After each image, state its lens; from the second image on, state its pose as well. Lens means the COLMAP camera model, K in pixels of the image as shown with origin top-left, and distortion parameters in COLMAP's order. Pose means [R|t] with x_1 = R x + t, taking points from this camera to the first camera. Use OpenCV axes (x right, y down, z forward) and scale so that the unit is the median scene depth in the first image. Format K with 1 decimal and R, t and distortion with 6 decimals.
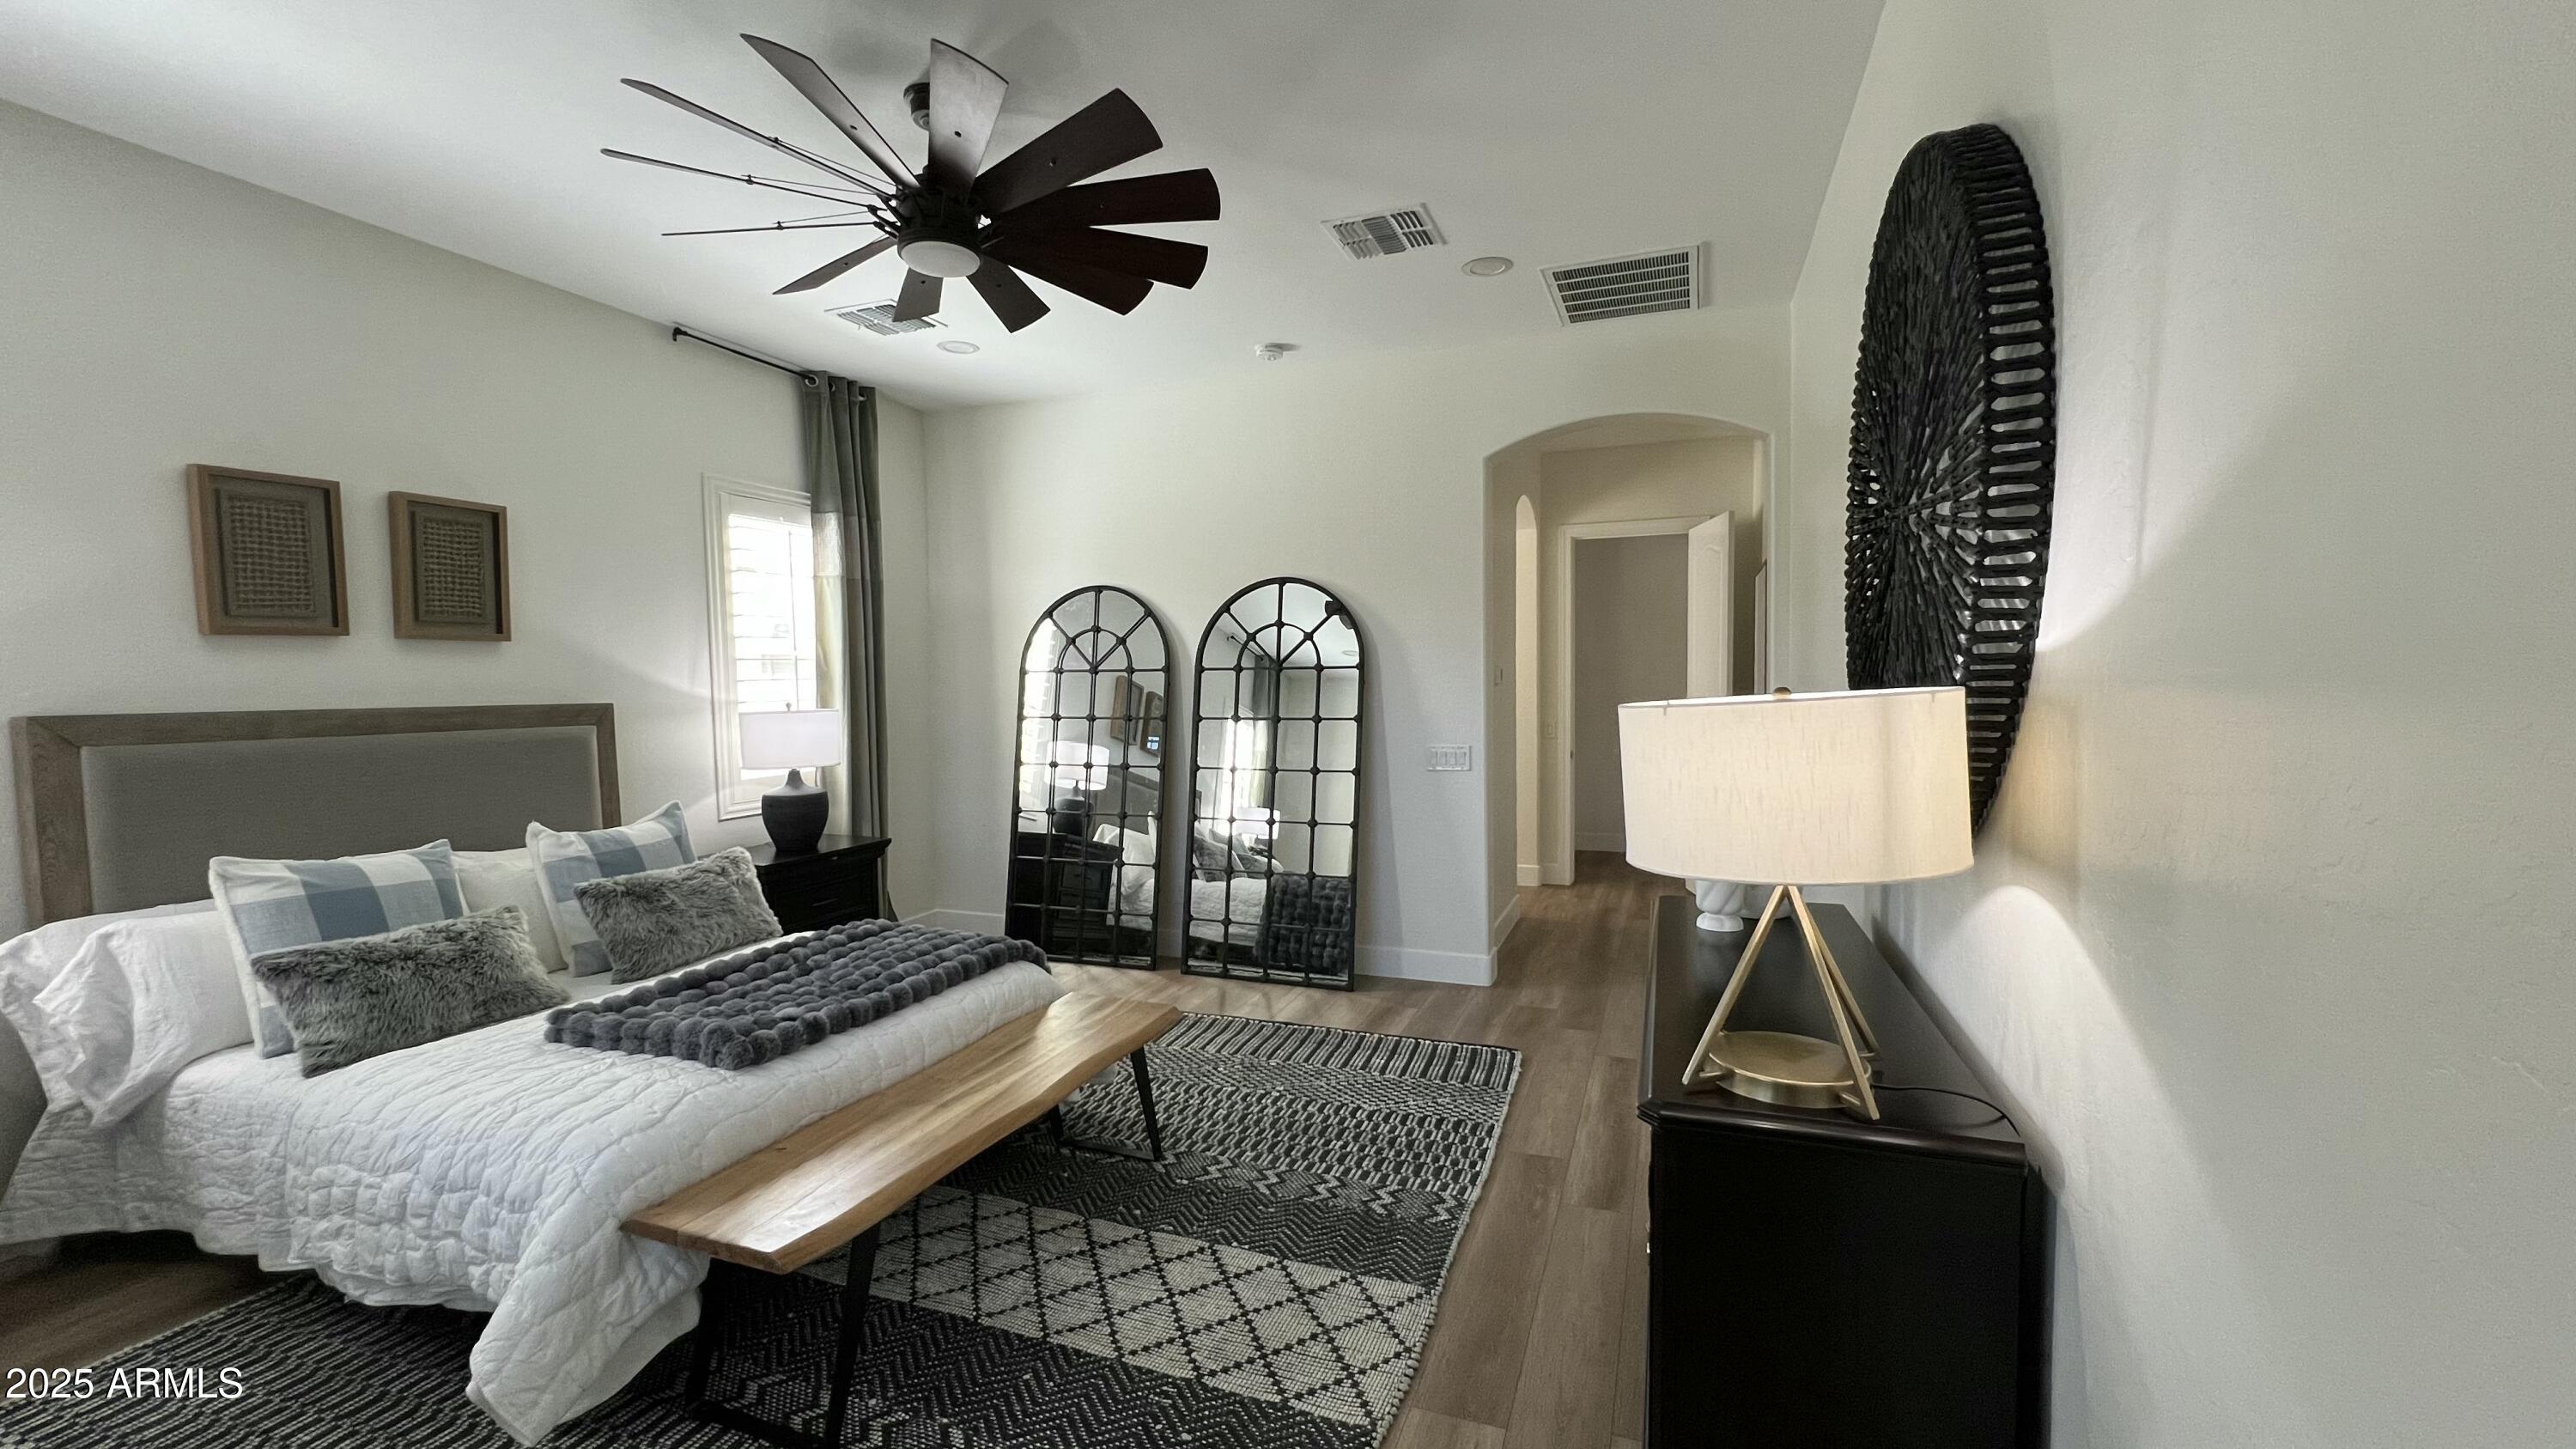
lens RADIAL K [[1037.5, 0, 1291.7], [0, 1037.5, 728.0], [0, 0, 1]] dist [-0.001056, 0.000339]
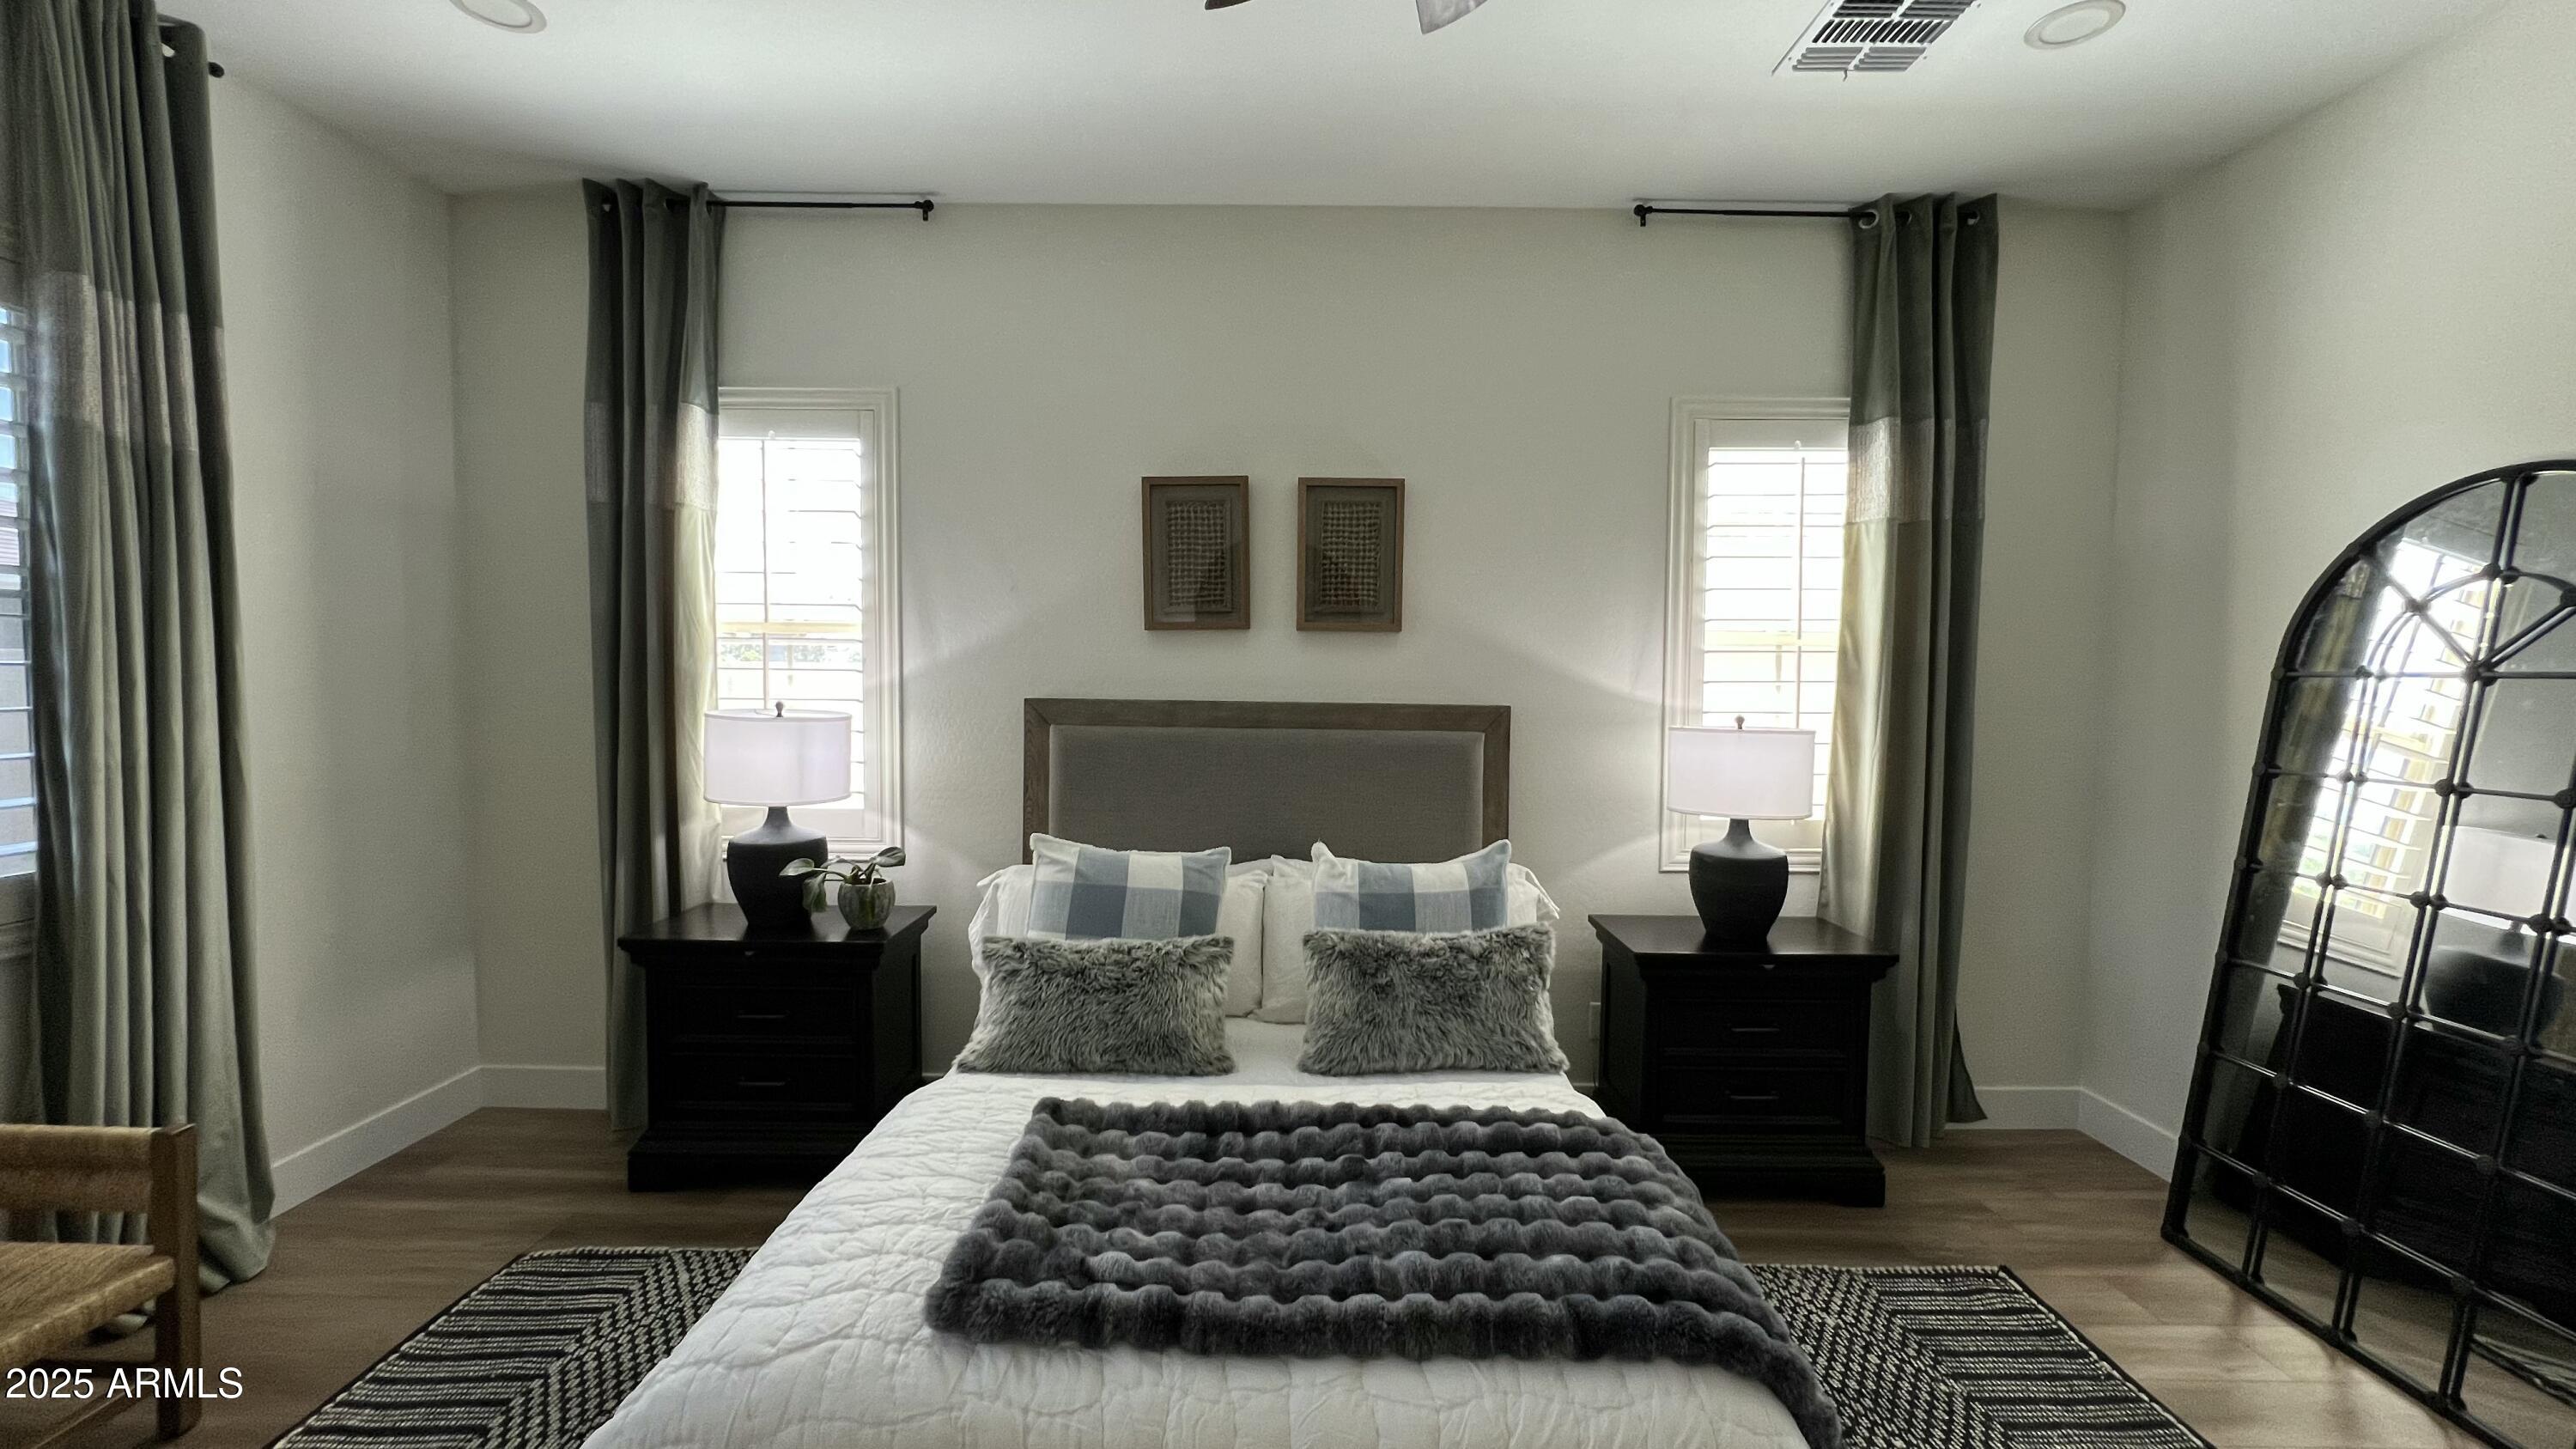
lens RADIAL K [[1037.5, 0, 1290.0], [0, 1037.5, 729.6], [0, 0, 1]] dist [-0.001056, 0.000339]
pose [[0.349024, 0.063638, -0.934951, 0.048866], [-0.061788, 0.997083, 0.044801, -0.037484], [0.935075, 0.042132, 0.351938, 0.661383]]
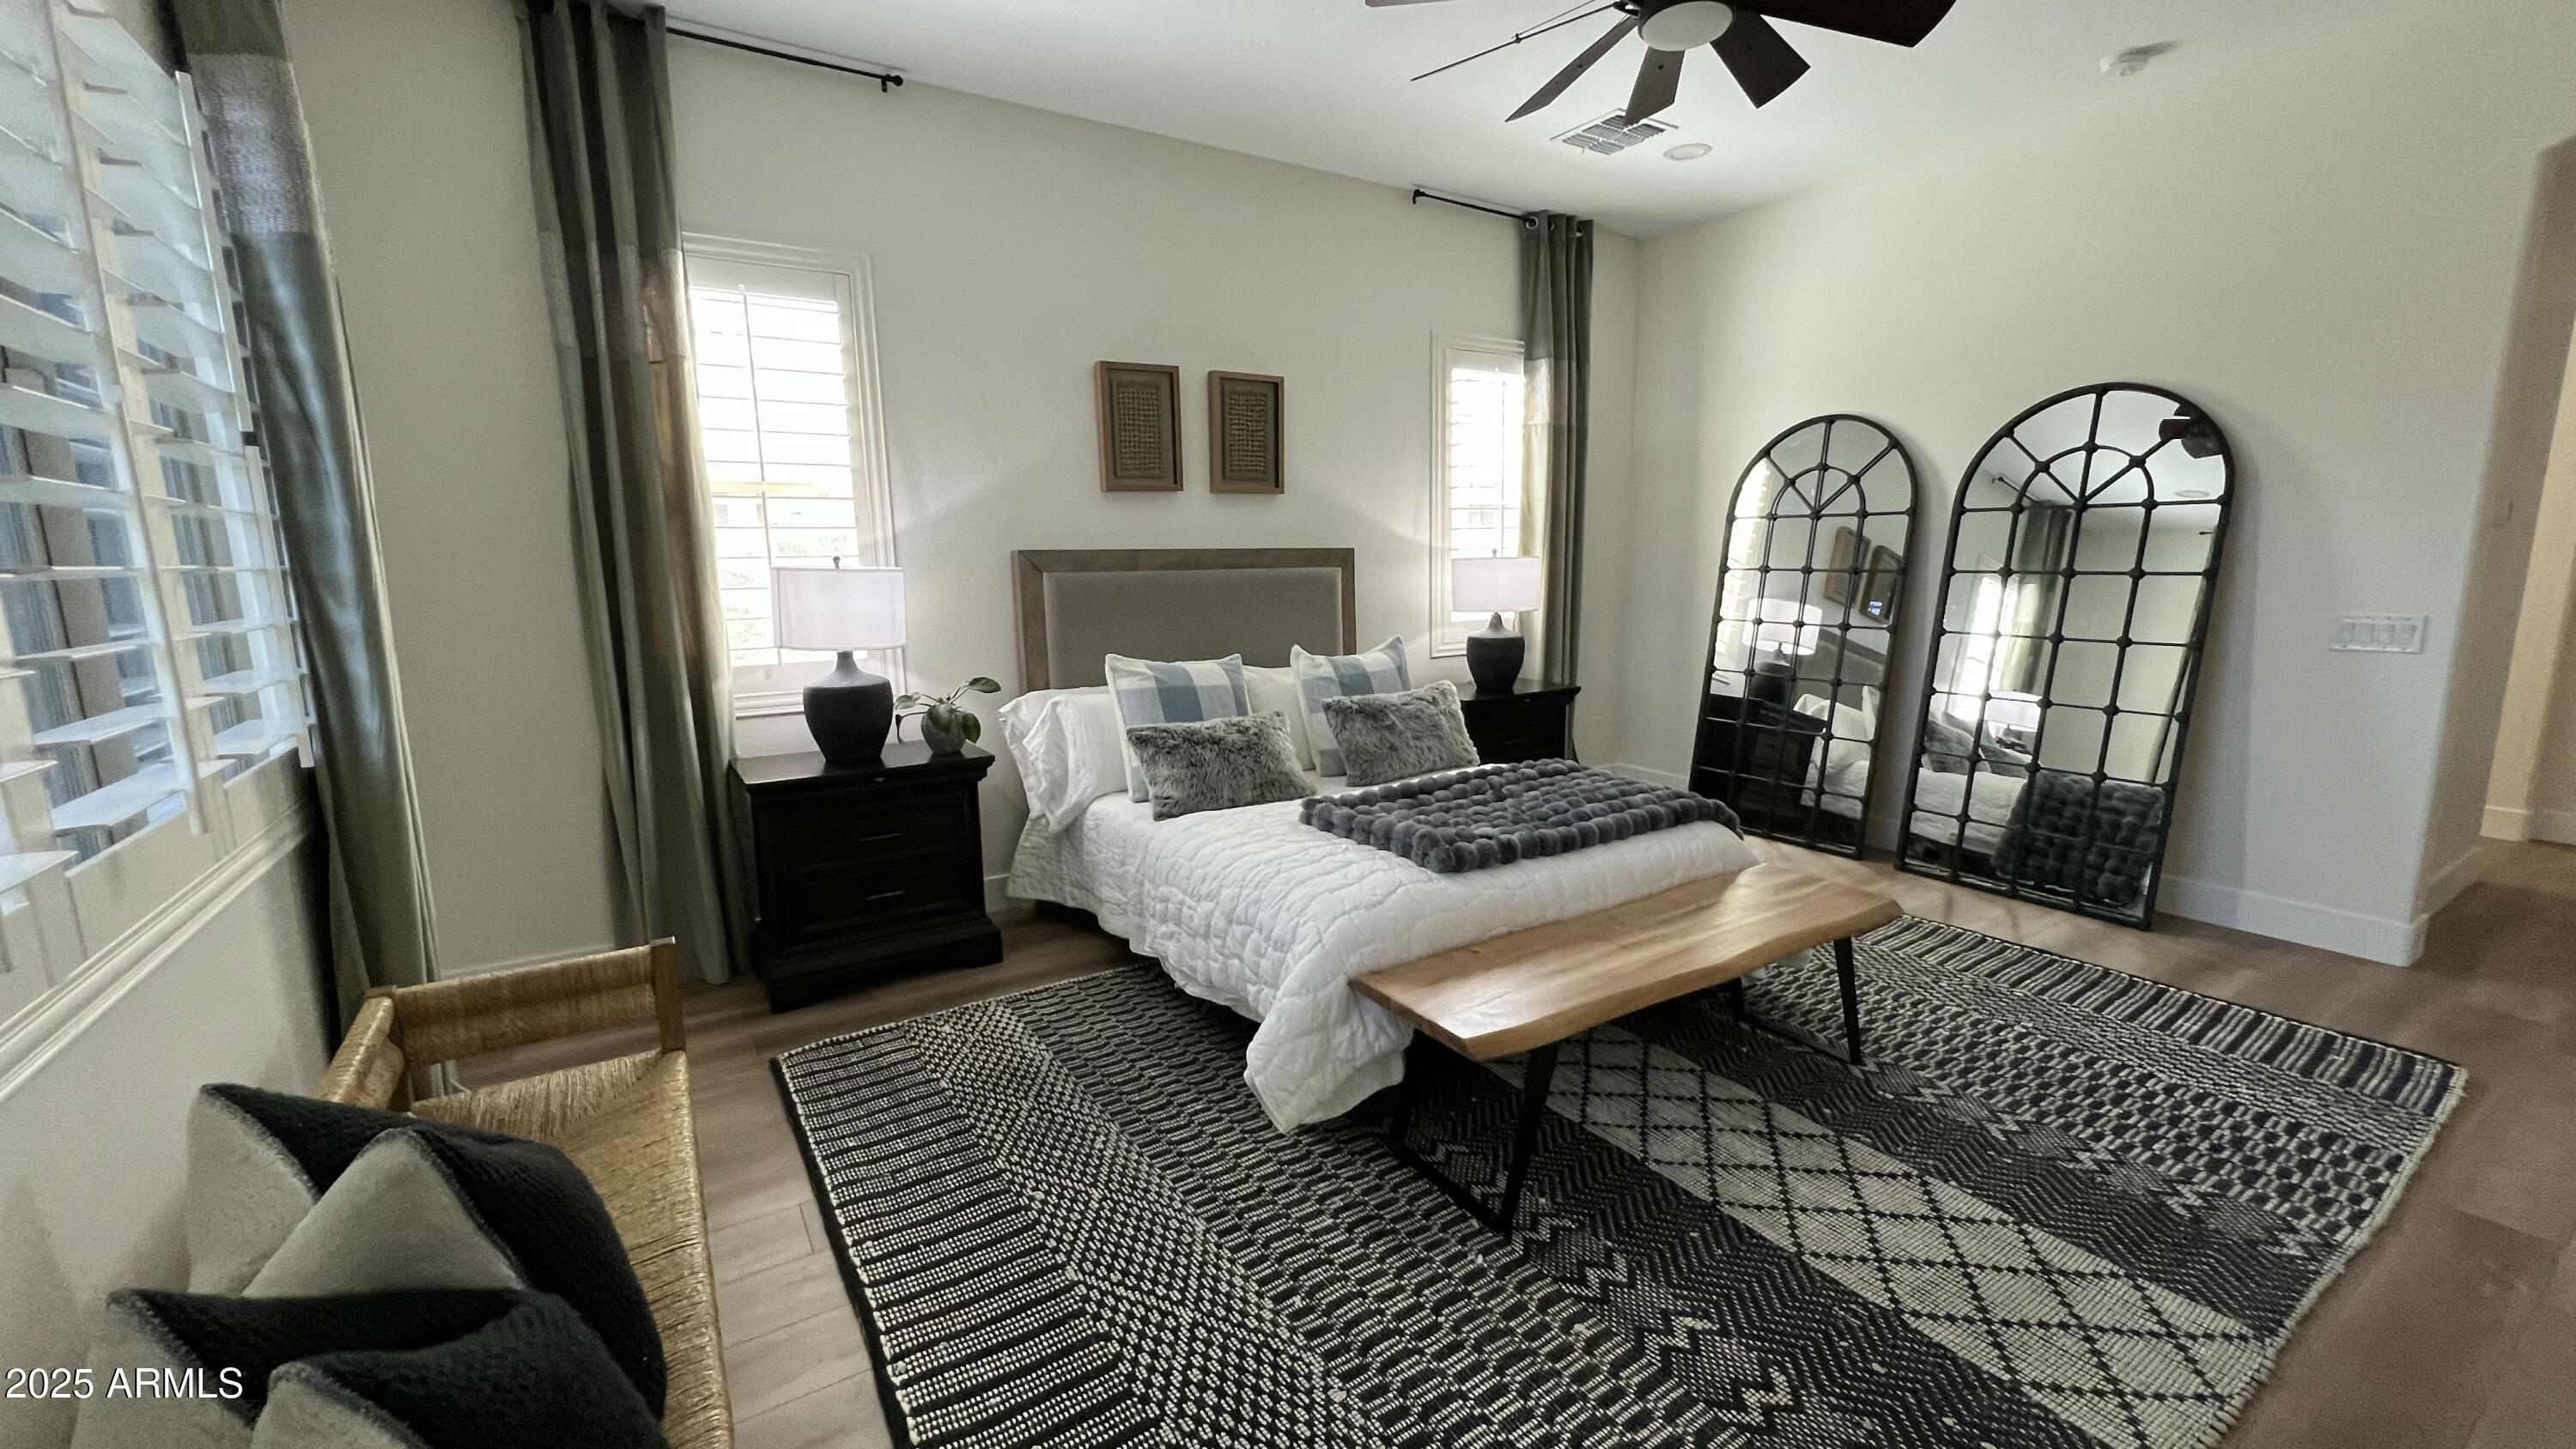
lens RADIAL K [[1037.5, 0, 1290.2], [0, 1037.5, 729.3], [0, 0, 1]] dist [-0.001056, 0.000339]
pose [[0.803565, 0.101978, -0.586416, -0.024489], [-0.025040, 0.990133, 0.137874, 0.021672], [0.594690, -0.096107, 0.798190, 0.030417]]
